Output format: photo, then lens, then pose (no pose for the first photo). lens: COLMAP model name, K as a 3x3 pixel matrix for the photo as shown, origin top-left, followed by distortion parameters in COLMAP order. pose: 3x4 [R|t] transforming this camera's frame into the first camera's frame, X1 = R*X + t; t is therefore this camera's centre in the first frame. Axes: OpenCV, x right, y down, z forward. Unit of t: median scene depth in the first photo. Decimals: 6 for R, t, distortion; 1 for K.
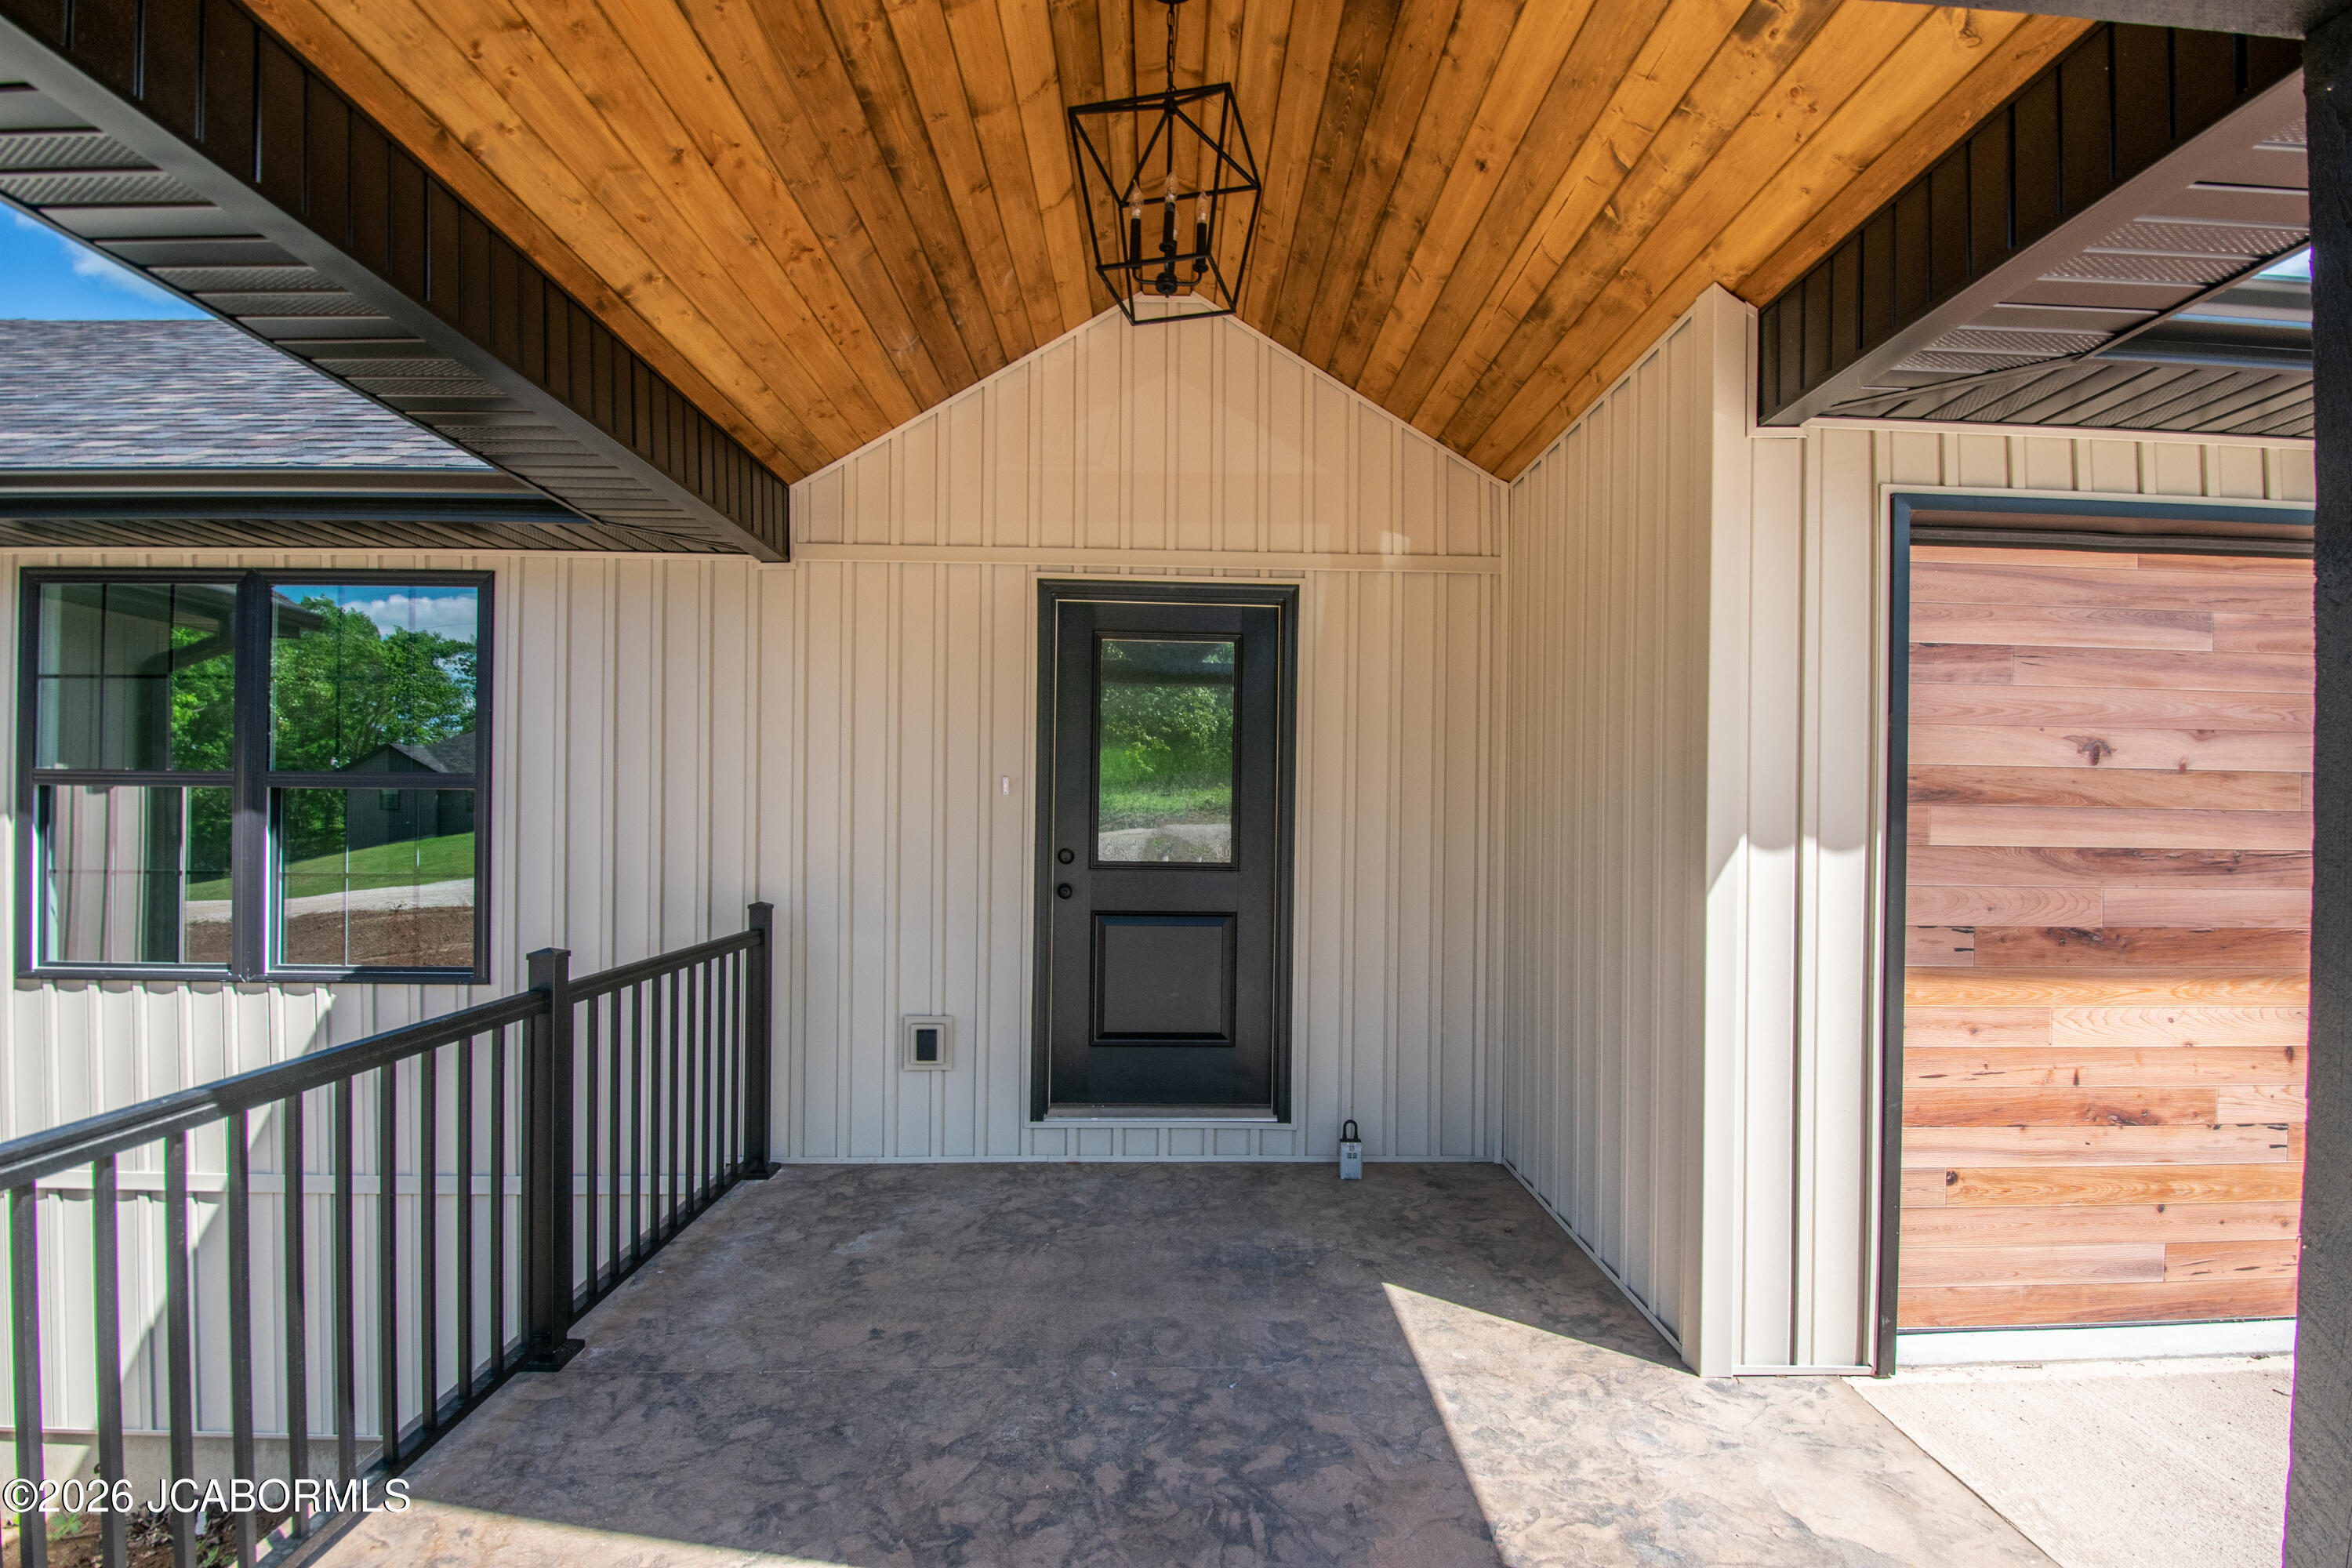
lens RADIAL K [[1103.2, 0, 1172.4], [0, 1103.2, 831.0], [0, 0, 1]] dist [-0.000604, -0.000047]
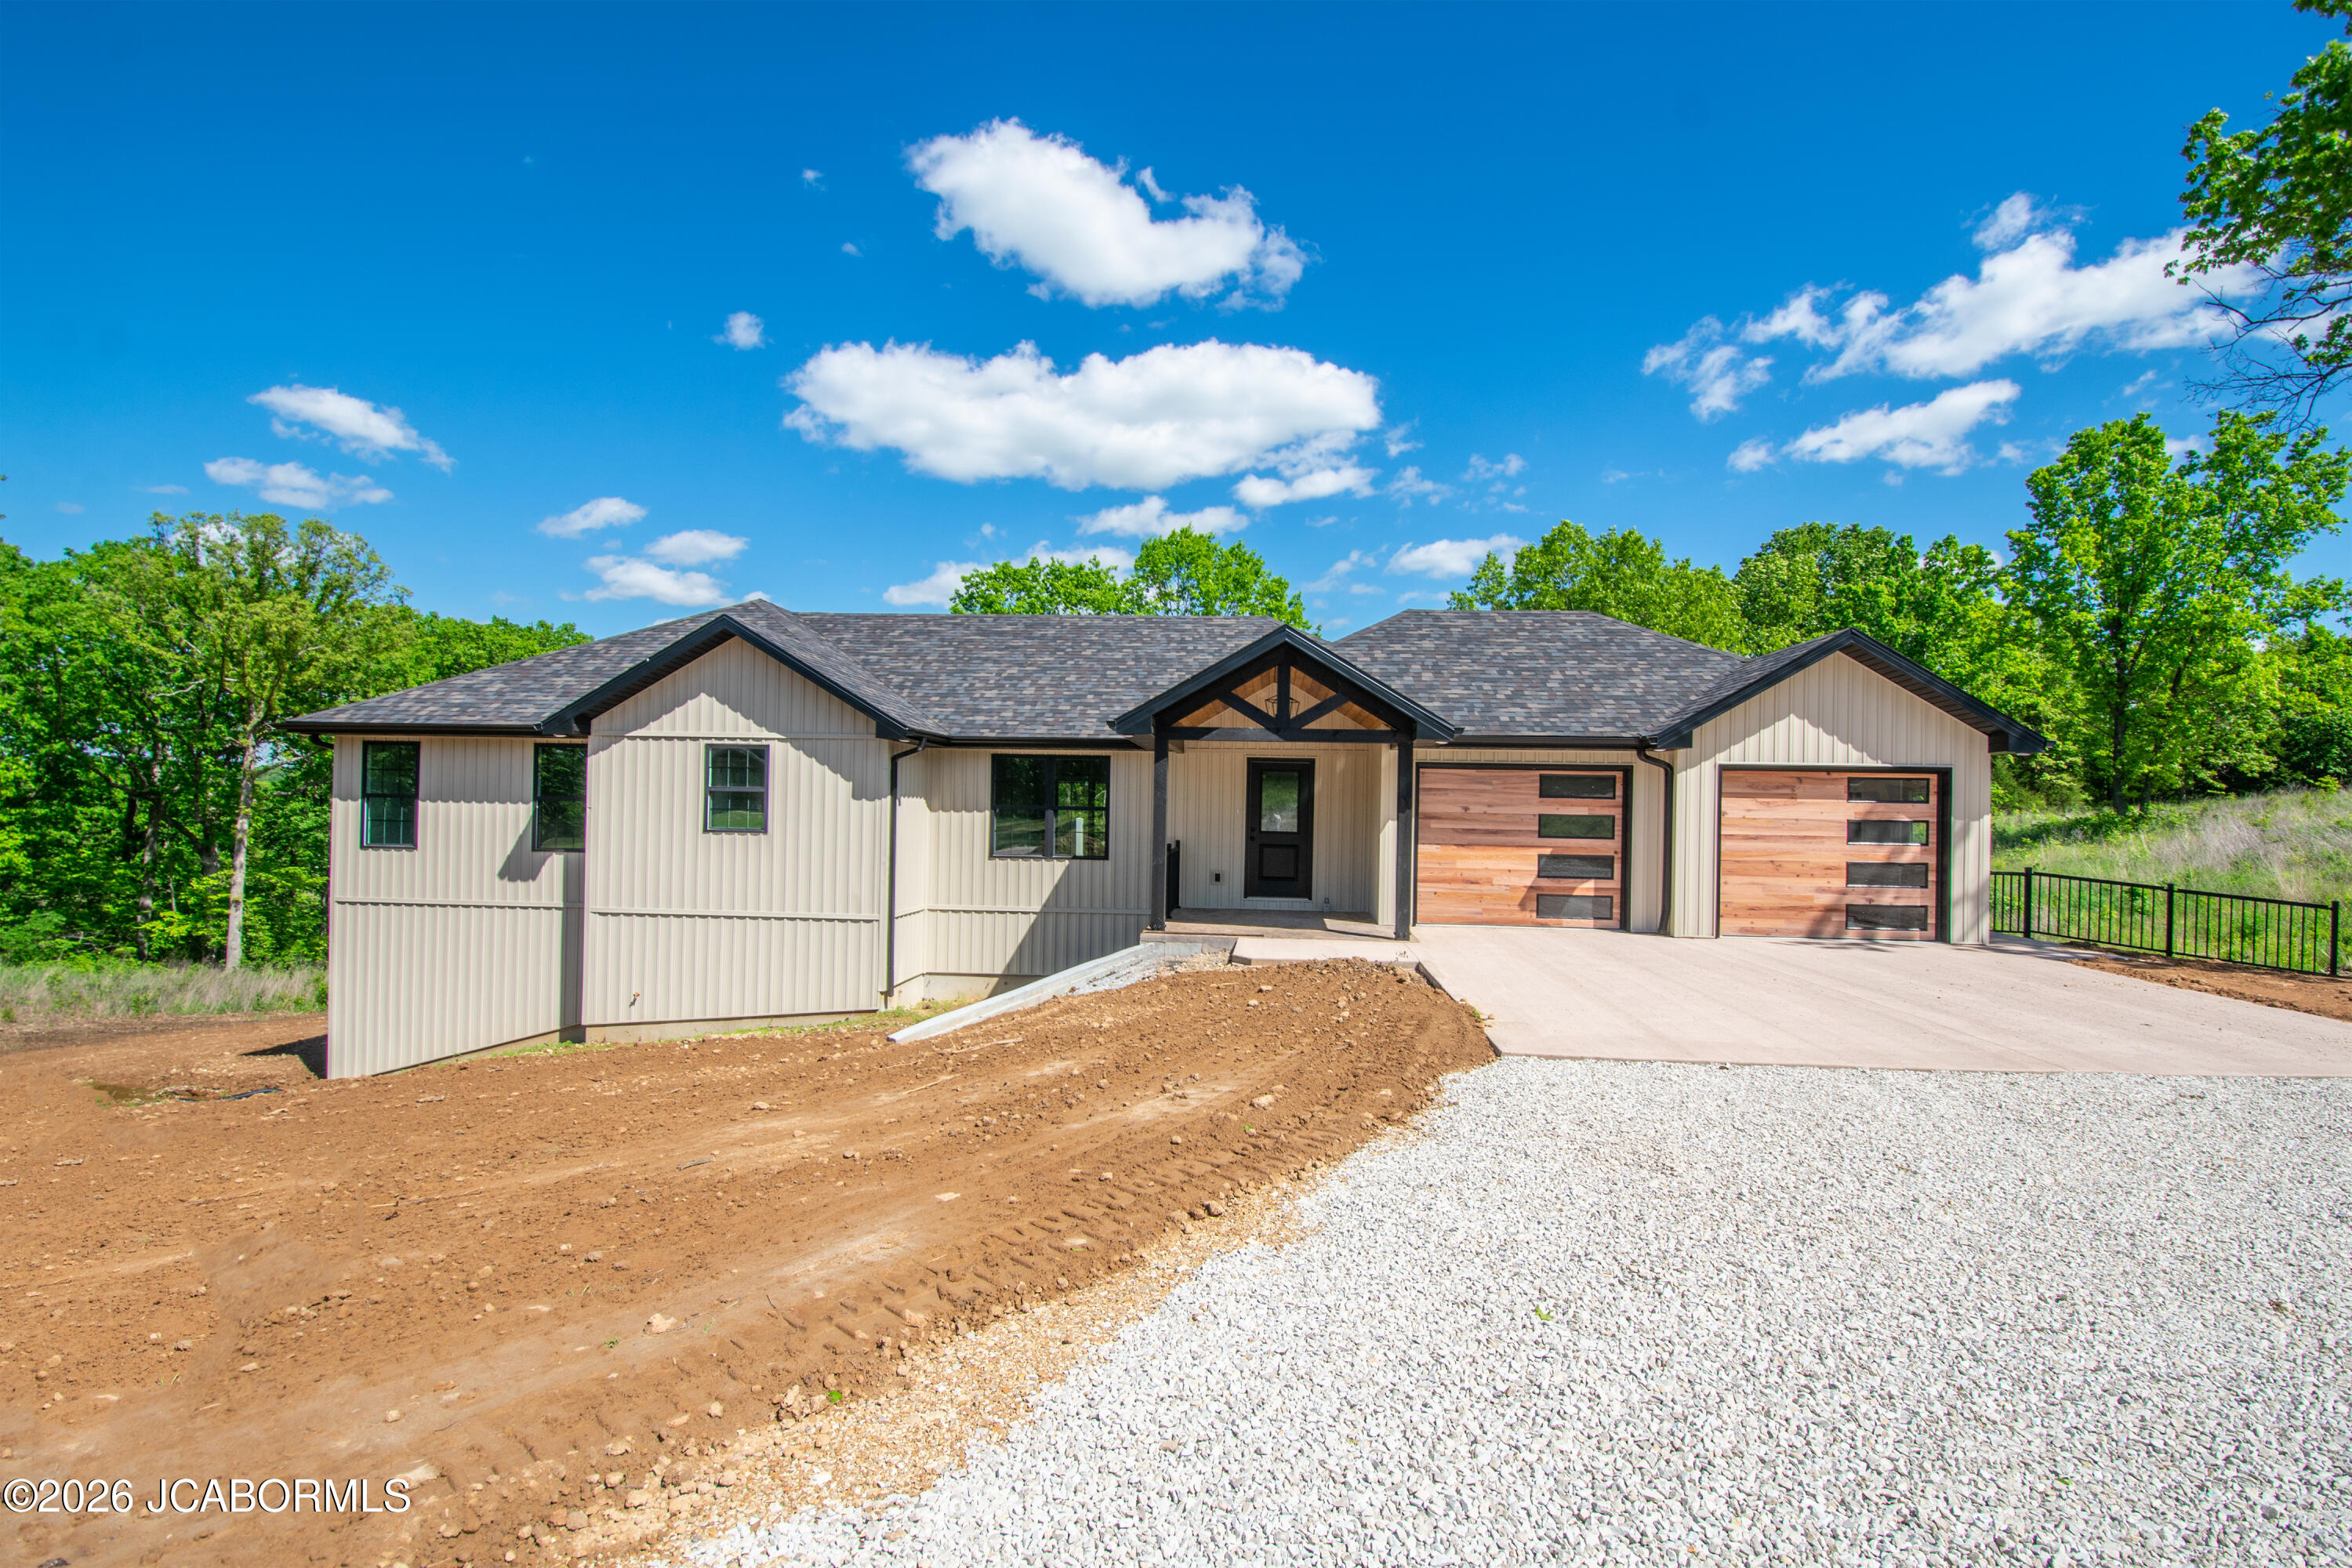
lens RADIAL K [[1103.2, 0, 1172.4], [0, 1103.2, 831.0], [0, 0, 1]] dist [-0.000604, -0.000047]
pose [[0.994333, 0.012889, -0.105527, 0.037750], [-0.011096, 0.999784, 0.017569, -0.045316], [0.105731, -0.016298, 0.994261, -4.049016]]
